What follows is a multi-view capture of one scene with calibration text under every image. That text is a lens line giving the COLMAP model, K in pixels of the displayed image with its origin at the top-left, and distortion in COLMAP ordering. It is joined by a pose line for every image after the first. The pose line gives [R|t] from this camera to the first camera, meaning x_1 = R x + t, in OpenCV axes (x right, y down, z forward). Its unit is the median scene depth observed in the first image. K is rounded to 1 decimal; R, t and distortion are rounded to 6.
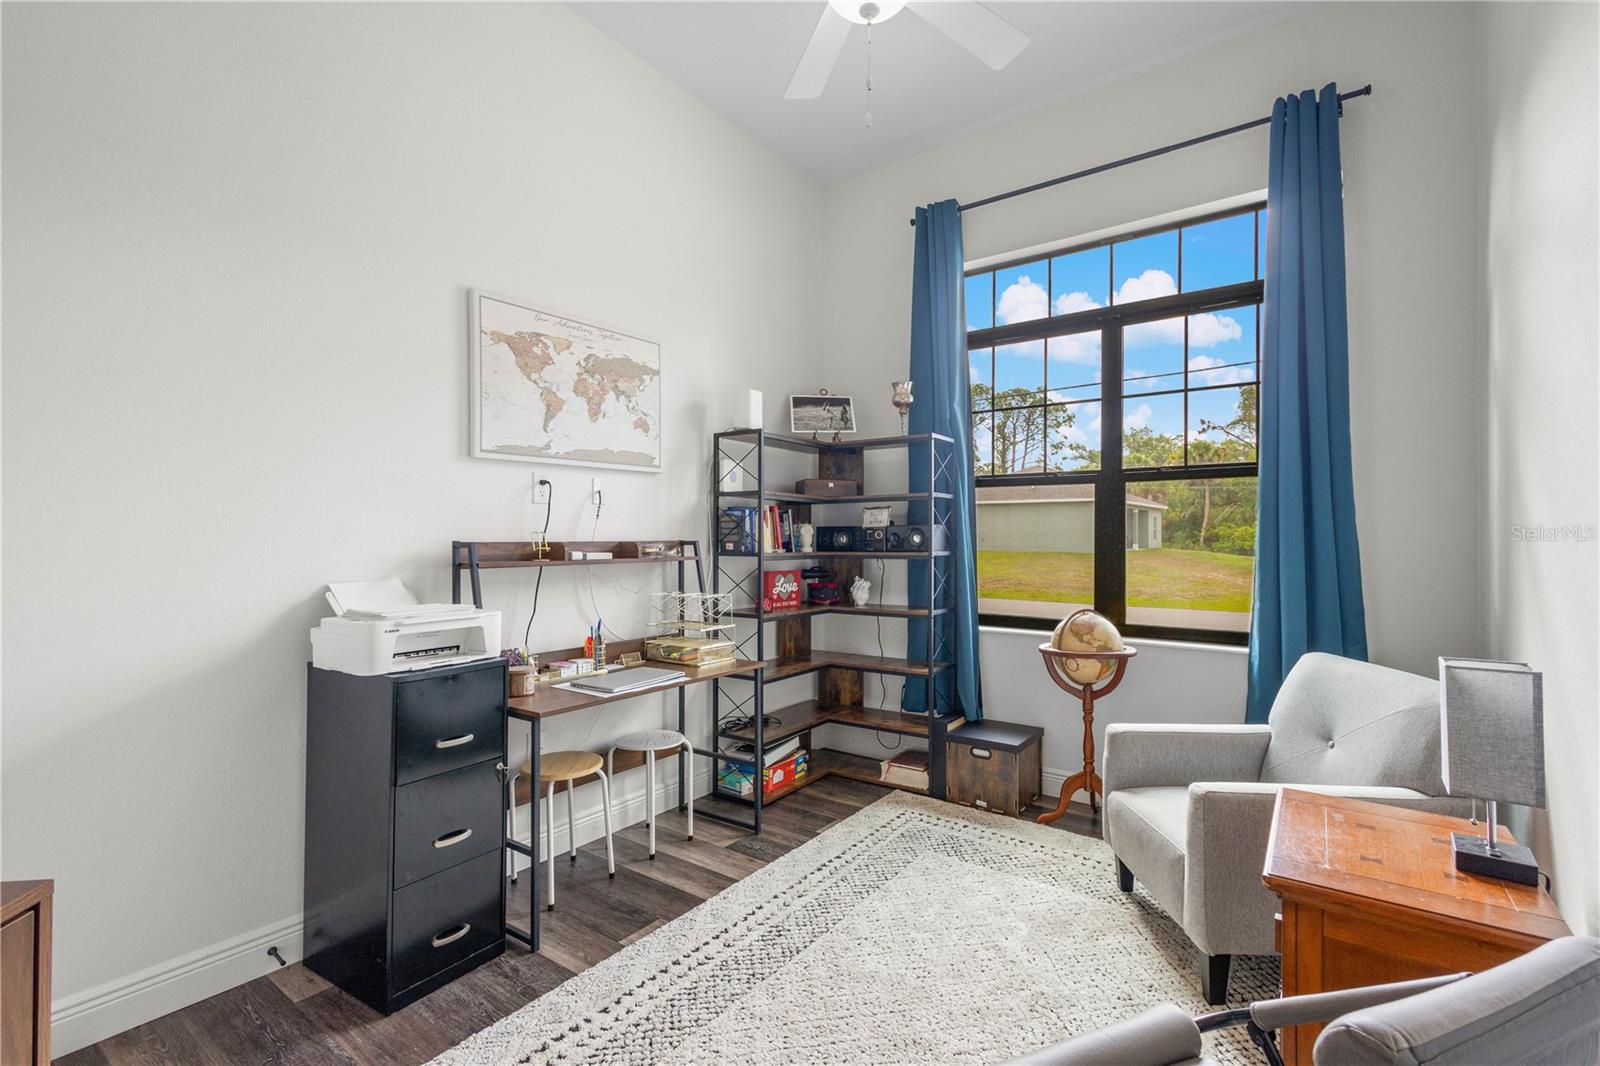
lens RADIAL K [[741.7, 0, 801.7], [0, 741.7, 533.3], [0, 0, 1]] dist [0.009990, -0.000339]
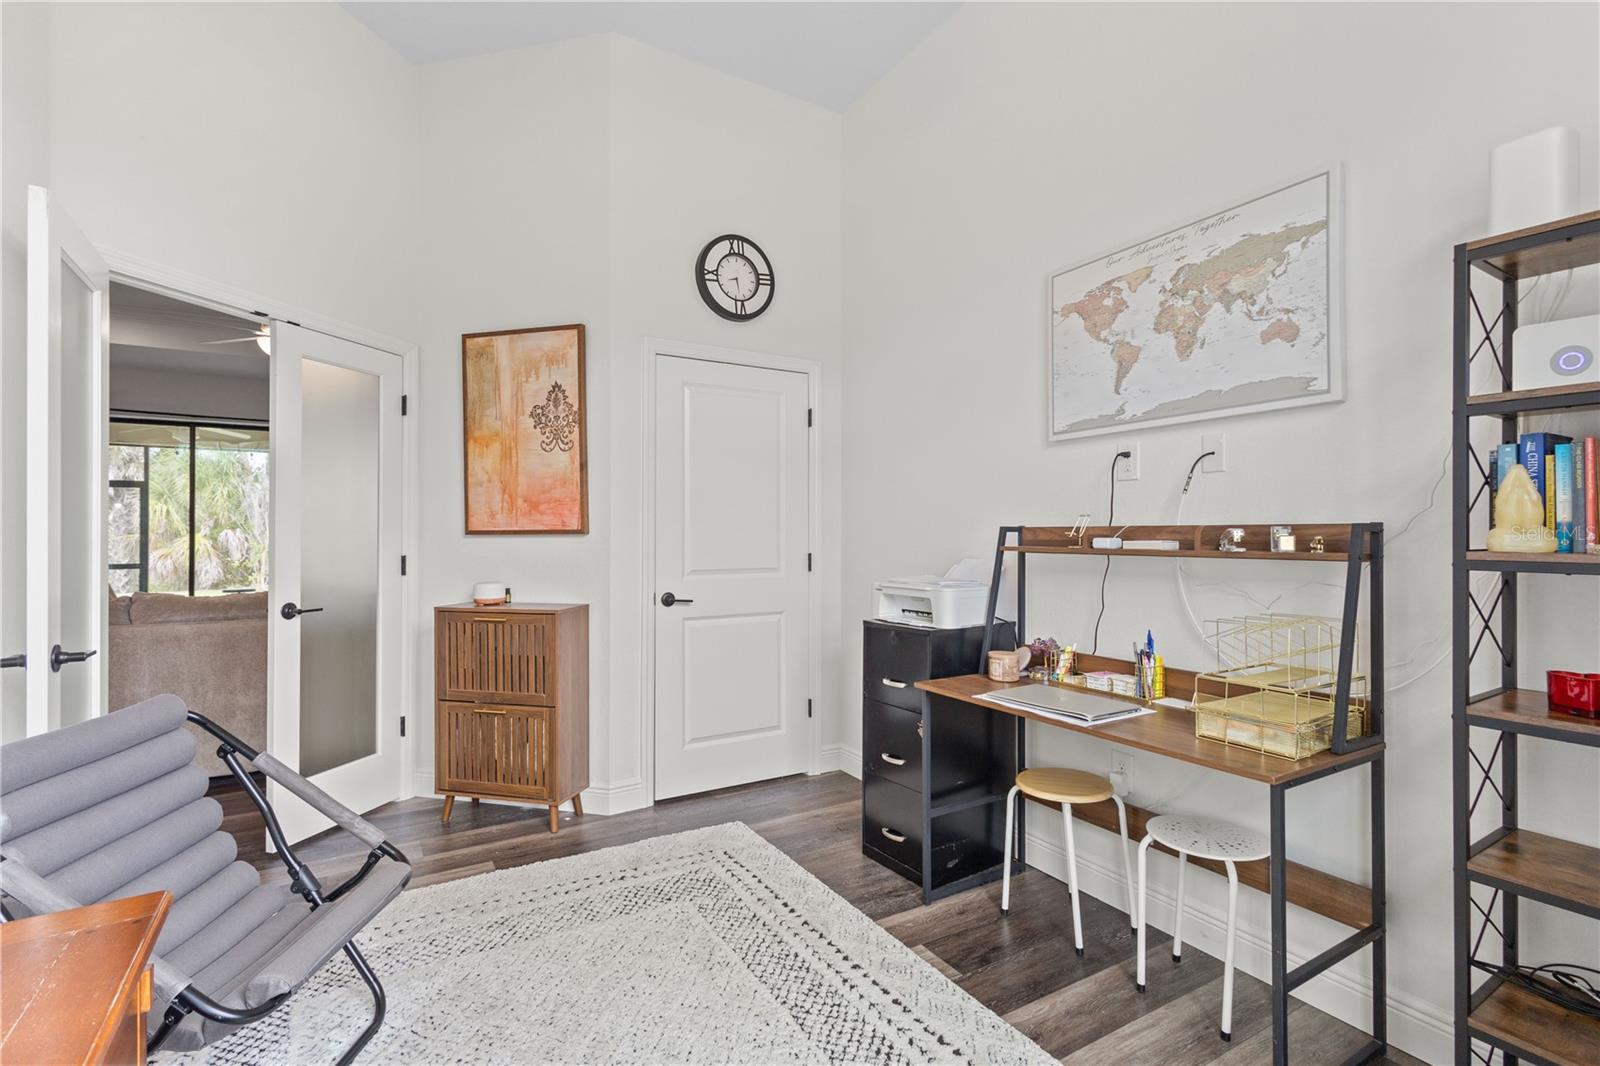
lens RADIAL K [[741.7, 0, 801.7], [0, 741.7, 533.3], [0, 0, 1]] dist [0.009990, -0.000339]
pose [[-0.393562, -0.002414, -0.919295, 0.554422], [0.001856, 0.999992, -0.003421, 0.021000], [0.919296, -0.003052, -0.393555, 0.992812]]
